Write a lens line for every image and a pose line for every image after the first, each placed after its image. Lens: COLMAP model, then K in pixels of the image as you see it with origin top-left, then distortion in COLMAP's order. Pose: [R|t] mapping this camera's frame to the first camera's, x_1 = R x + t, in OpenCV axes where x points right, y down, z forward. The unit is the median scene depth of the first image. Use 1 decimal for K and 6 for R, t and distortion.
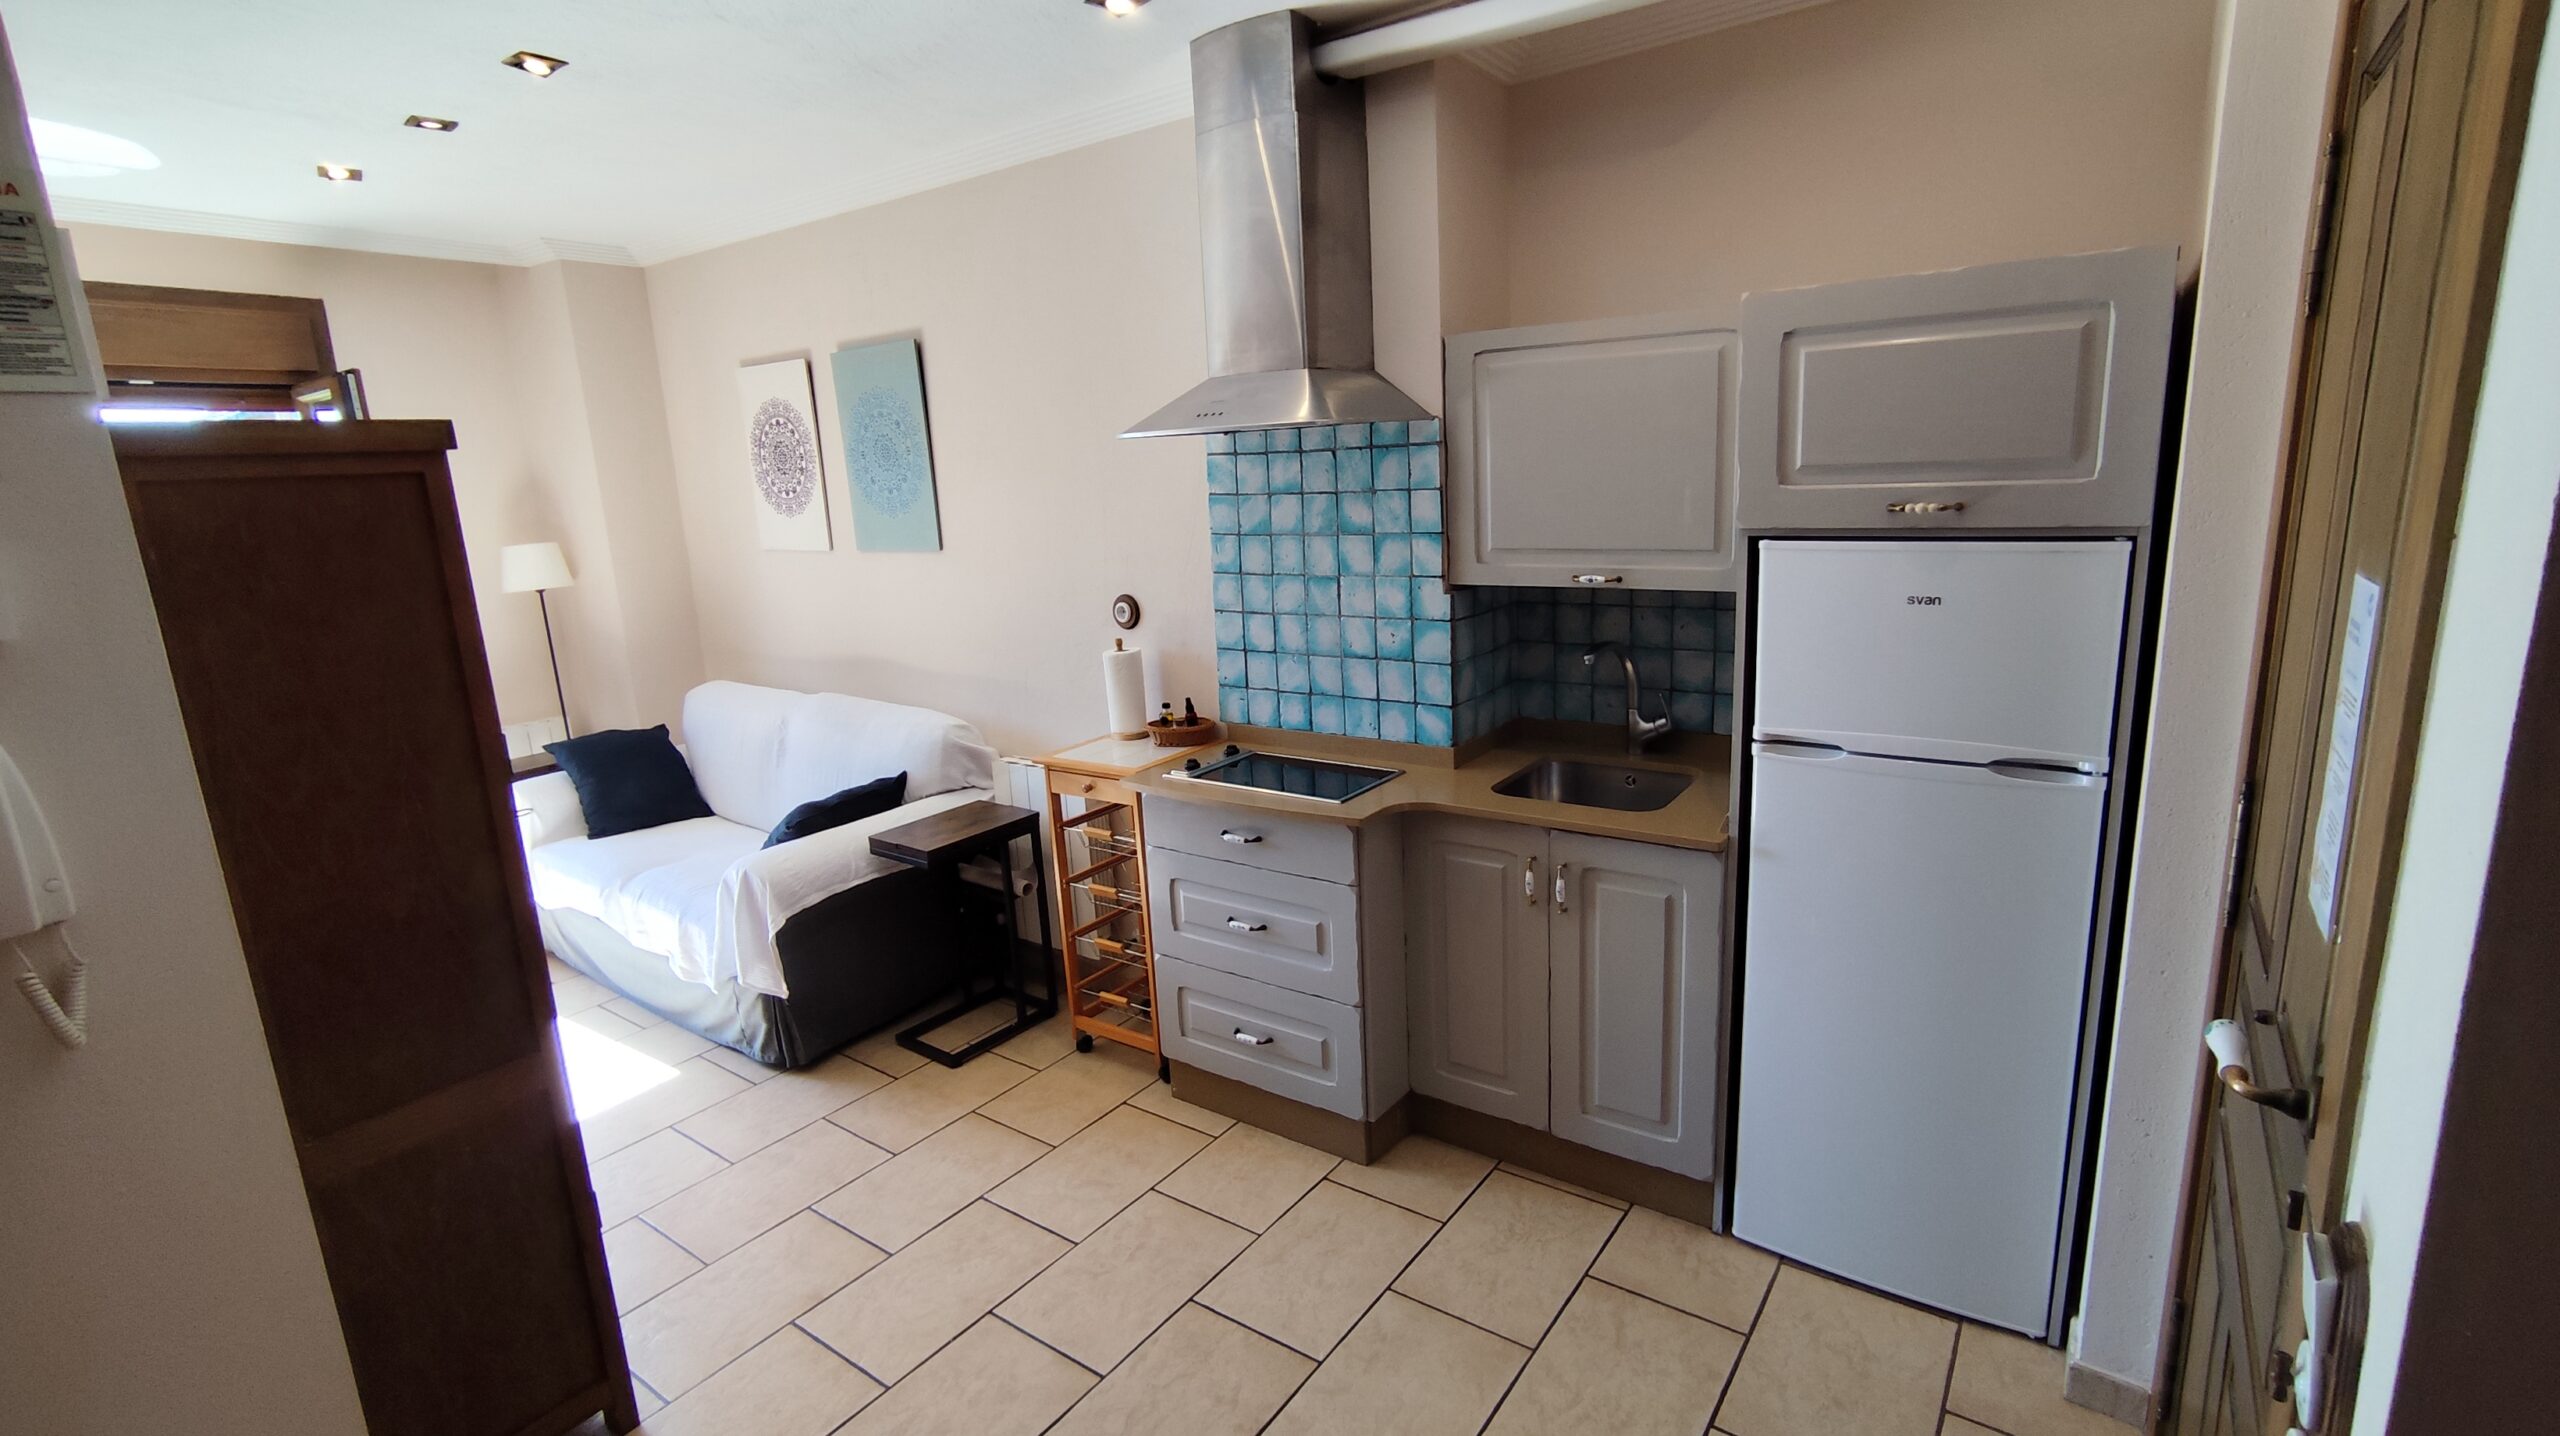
lens RADIAL K [[1154.3, 0, 1291.6], [0, 1154.3, 717.2], [0, 0, 1]] dist [-0.029550, 0.014113]
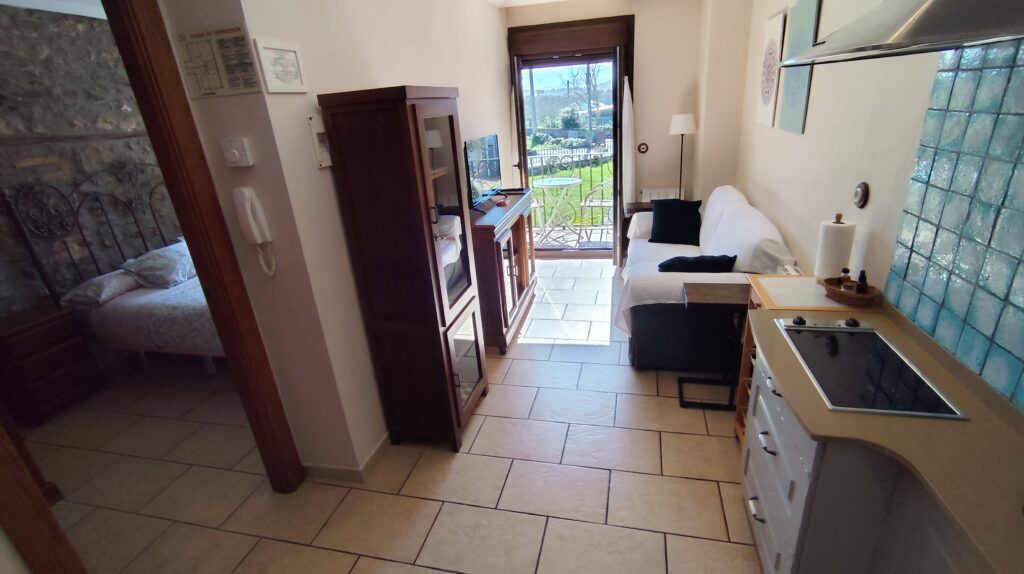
lens RADIAL K [[461.7, 0, 516.6], [0, 461.7, 286.7], [0, 0, 1]] dist [-0.029550, 0.014113]
pose [[0.377045, 0.358552, -0.853978, 0.206579], [-0.146313, 0.933508, 0.327345, -0.109379], [0.914565, 0.001524, 0.404435, 0.418127]]
